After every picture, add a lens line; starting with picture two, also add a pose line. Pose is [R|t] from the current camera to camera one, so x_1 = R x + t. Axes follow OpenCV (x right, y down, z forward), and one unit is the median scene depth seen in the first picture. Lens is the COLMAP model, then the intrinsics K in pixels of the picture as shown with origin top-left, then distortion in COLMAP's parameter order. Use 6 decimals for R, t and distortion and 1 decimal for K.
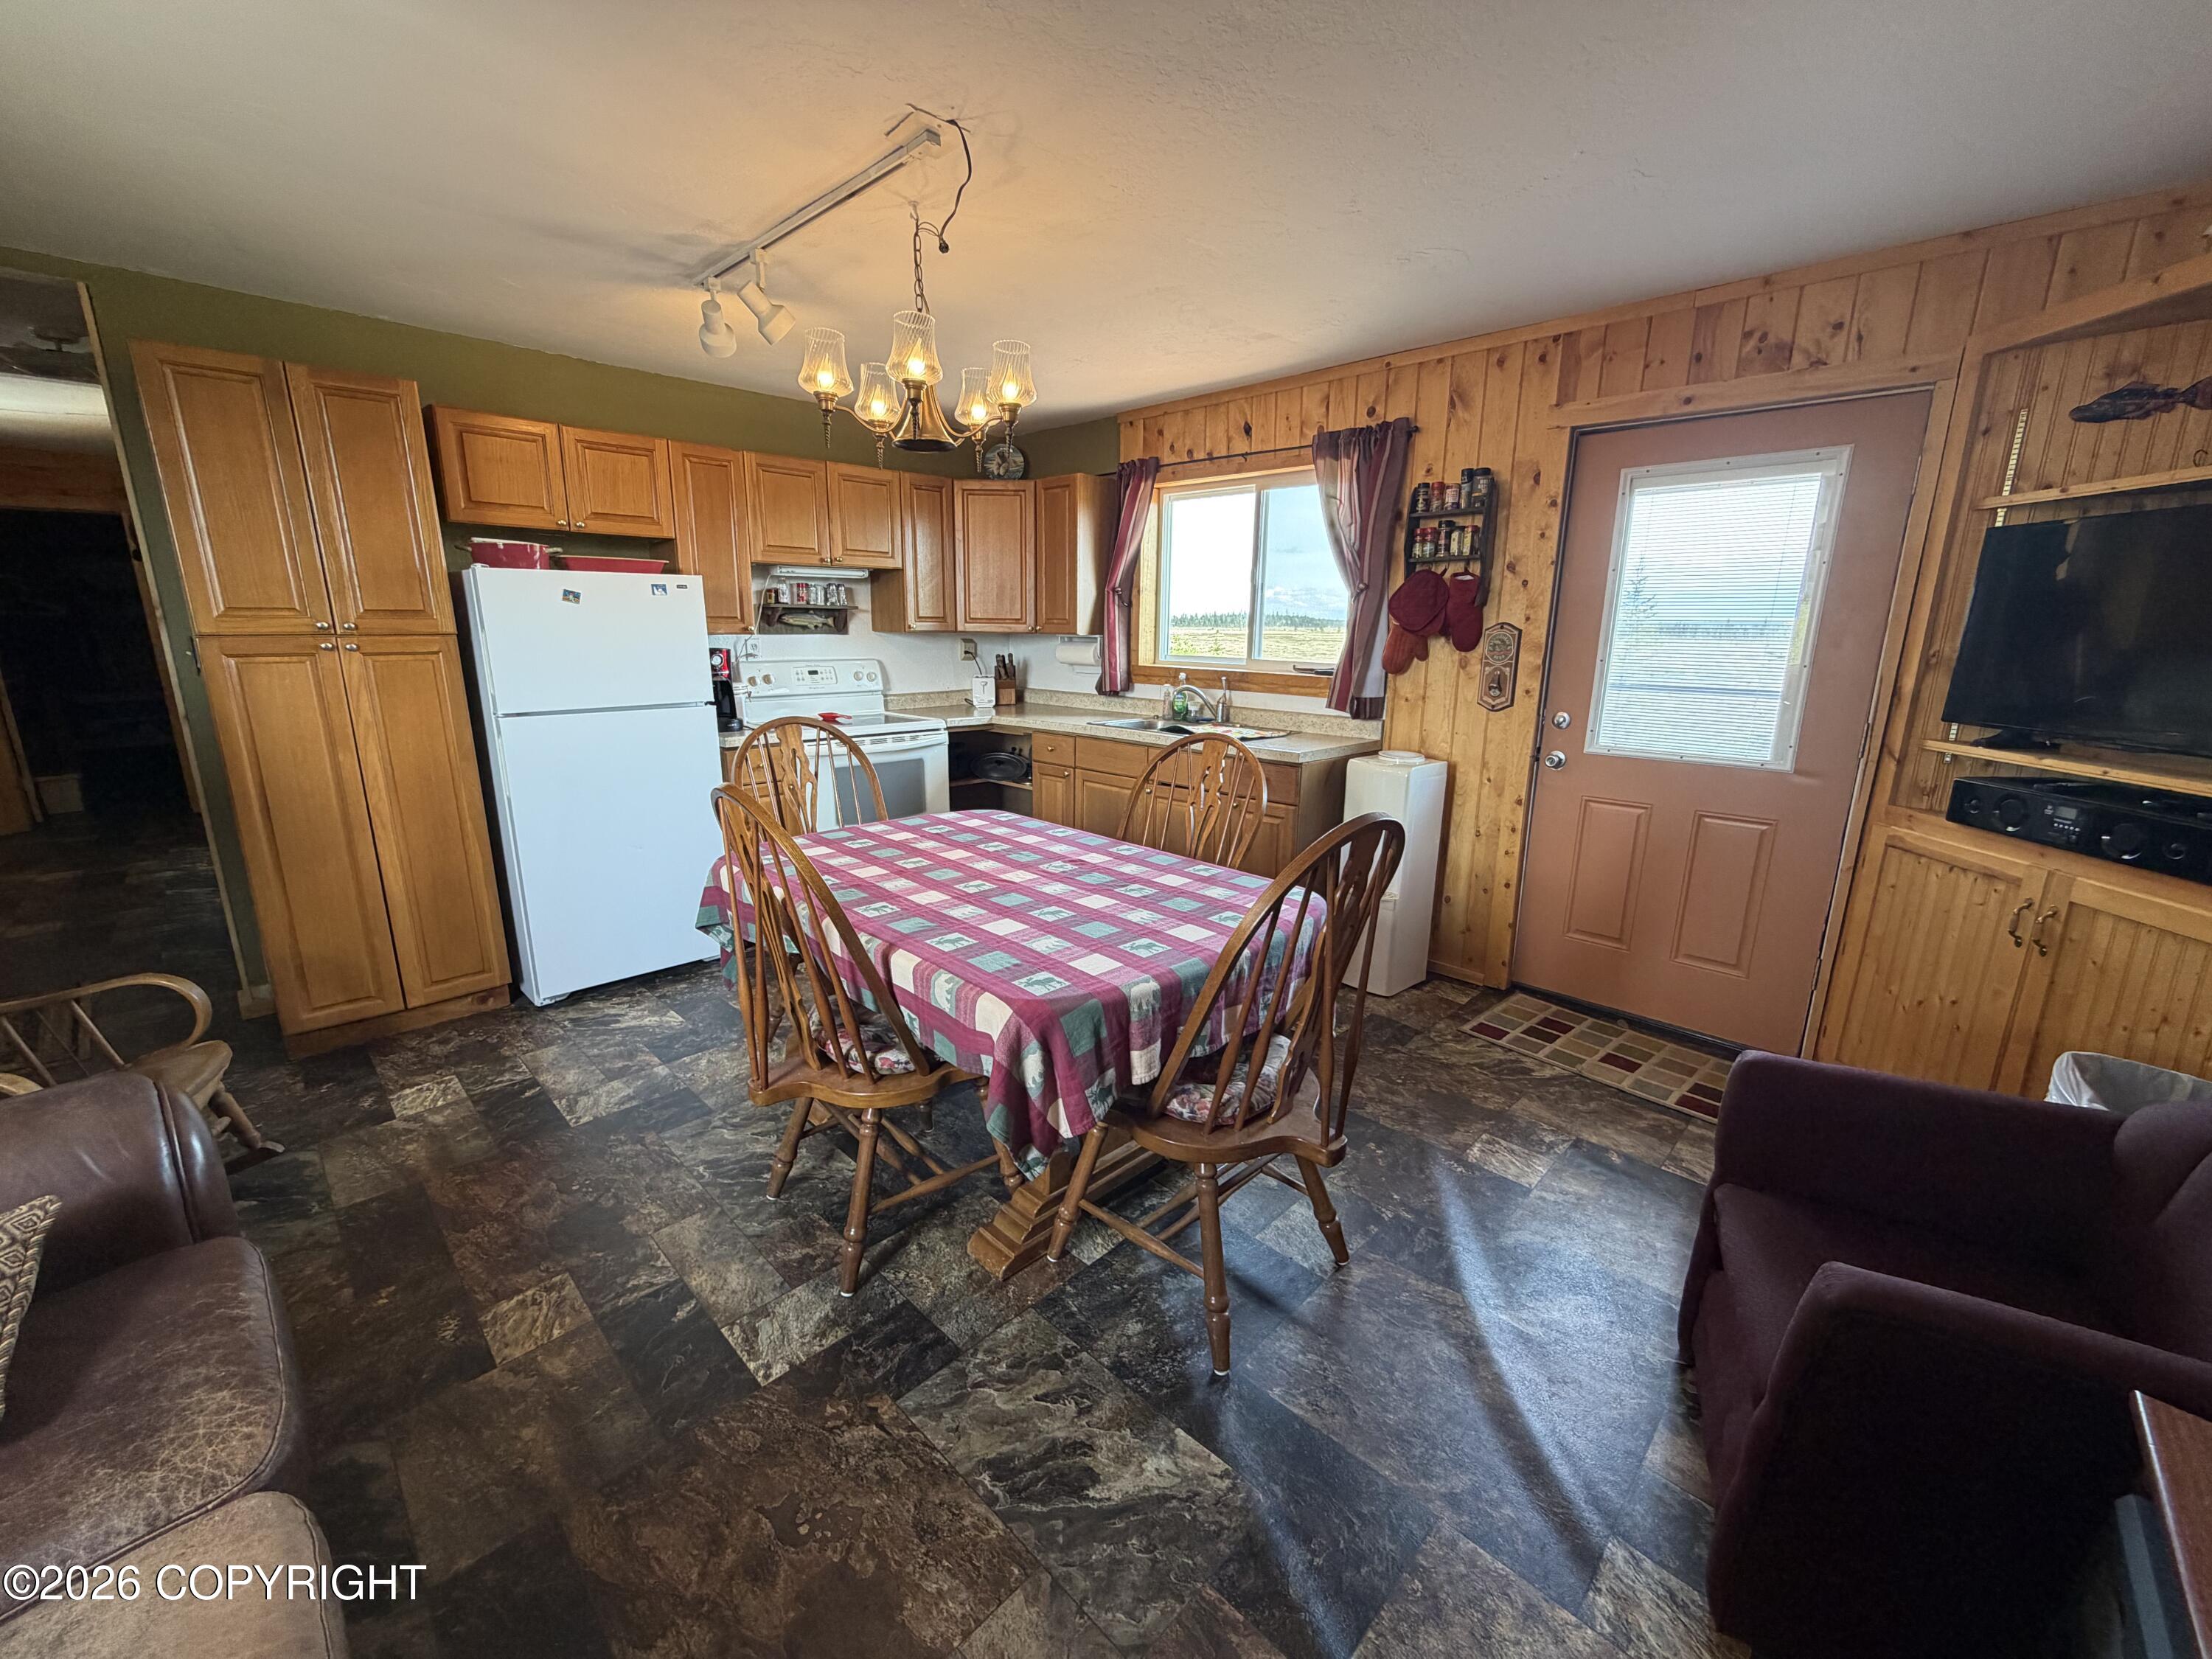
lens RADIAL K [[882.0, 0, 1111.1], [0, 882.0, 826.1], [0, 0, 1]] dist [0.001428, -0.000034]
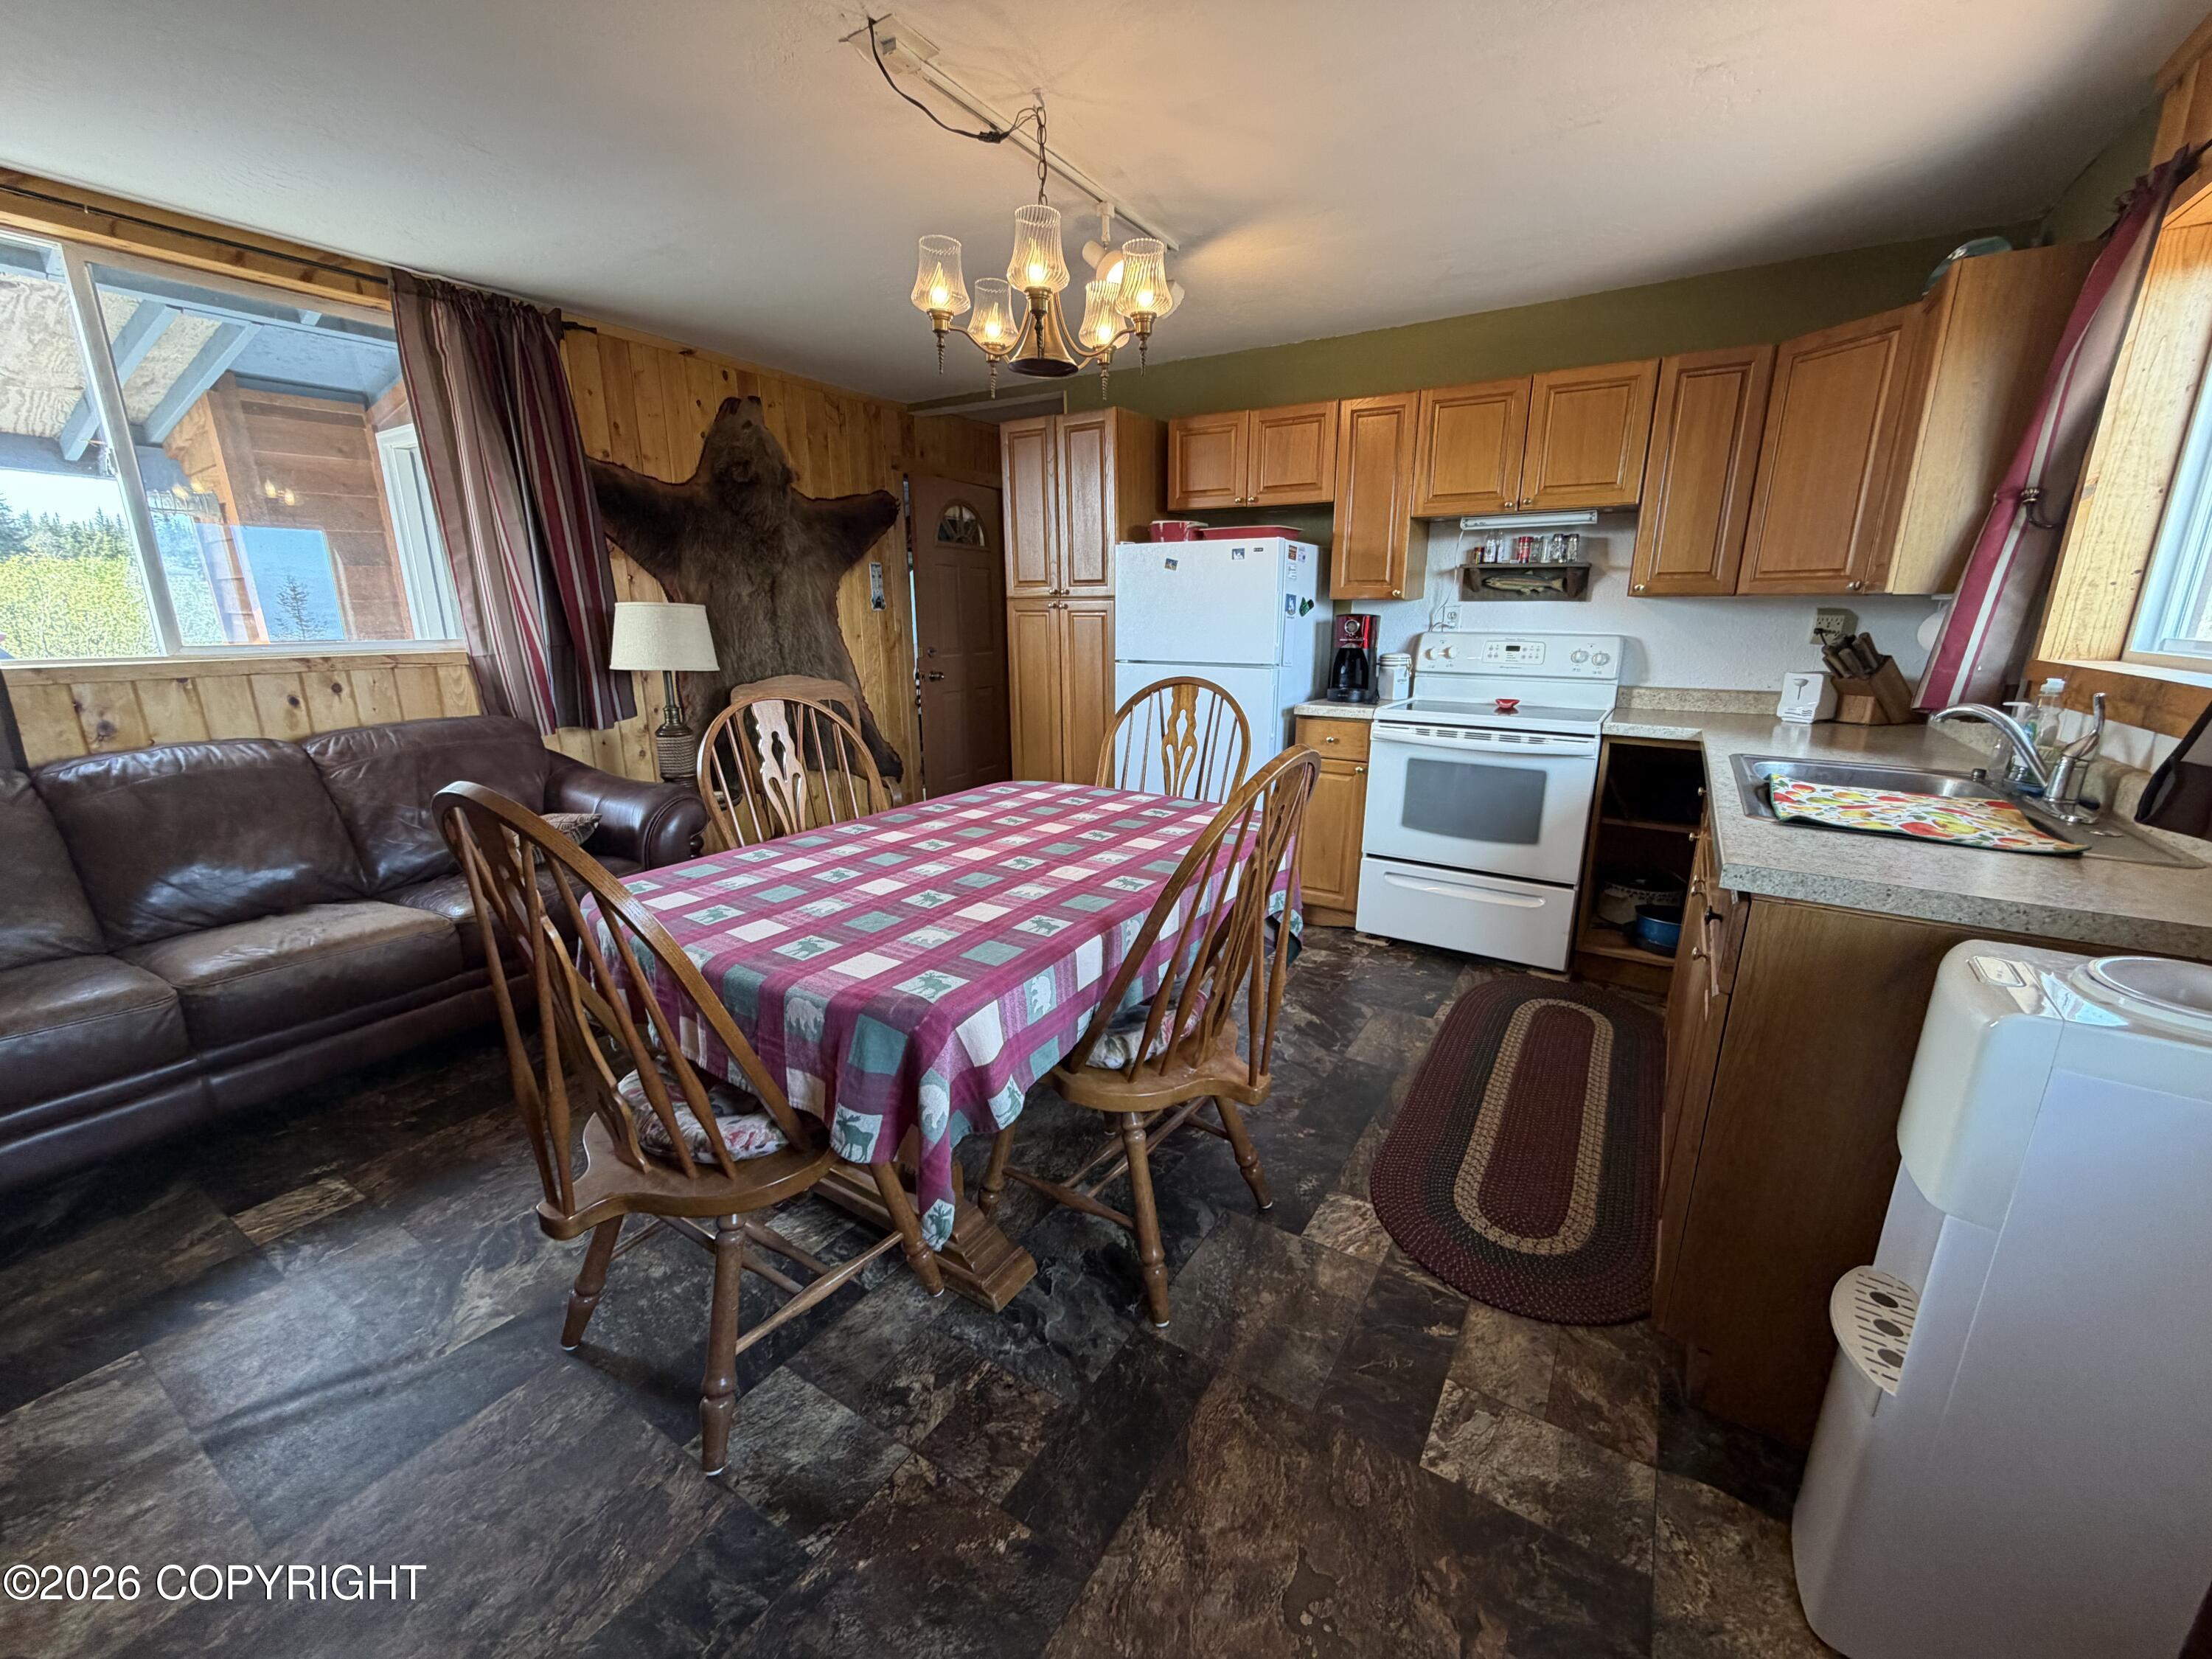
lens RADIAL K [[882.0, 0, 1112.9], [0, 882.0, 839.3], [0, 0, 1]] dist [0.001428, -0.000034]
pose [[0.218640, 0.239797, -0.945883, 0.632637], [-0.221189, 0.956283, 0.191306, -0.130065], [0.950406, 0.167392, 0.262122, 0.757774]]
